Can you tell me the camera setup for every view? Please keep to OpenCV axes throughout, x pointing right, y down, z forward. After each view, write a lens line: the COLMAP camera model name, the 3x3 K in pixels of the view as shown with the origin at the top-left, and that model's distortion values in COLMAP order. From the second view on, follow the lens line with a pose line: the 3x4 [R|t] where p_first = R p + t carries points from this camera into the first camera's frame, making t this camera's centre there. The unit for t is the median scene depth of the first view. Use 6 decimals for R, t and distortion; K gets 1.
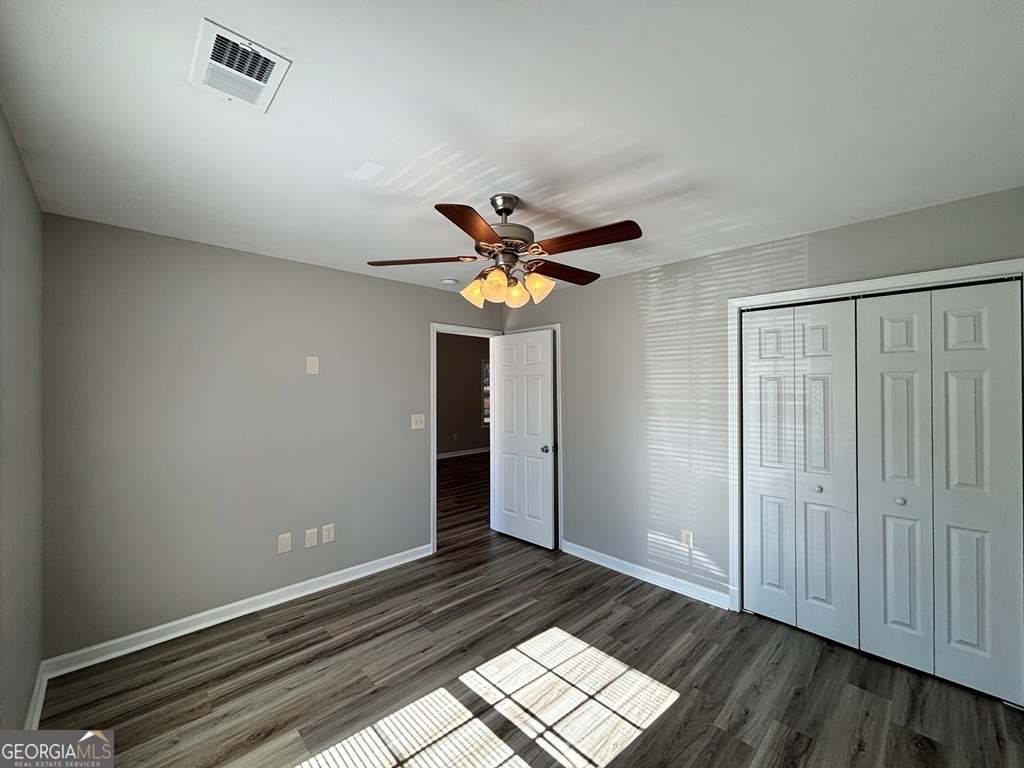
lens RADIAL K [[417.6, 0, 509.4], [0, 417.6, 384.4], [0, 0, 1]] dist [0.000221, 0.002143]
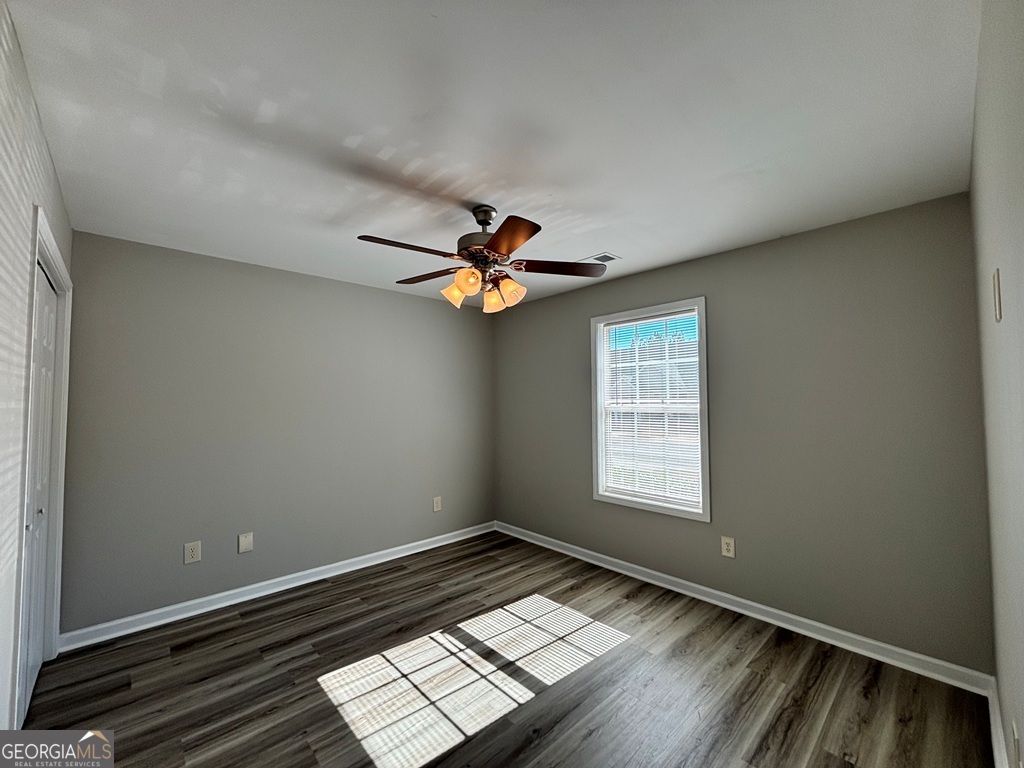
lens RADIAL K [[417.6, 0, 512.4], [0, 417.6, 383.3], [0, 0, 1]] dist [0.000221, 0.002143]
pose [[-0.999906, 0.009191, 0.010131, -0.091196], [0.008715, 0.998900, -0.046072, 0.061619], [-0.010543, -0.045980, -0.998887, 2.037485]]
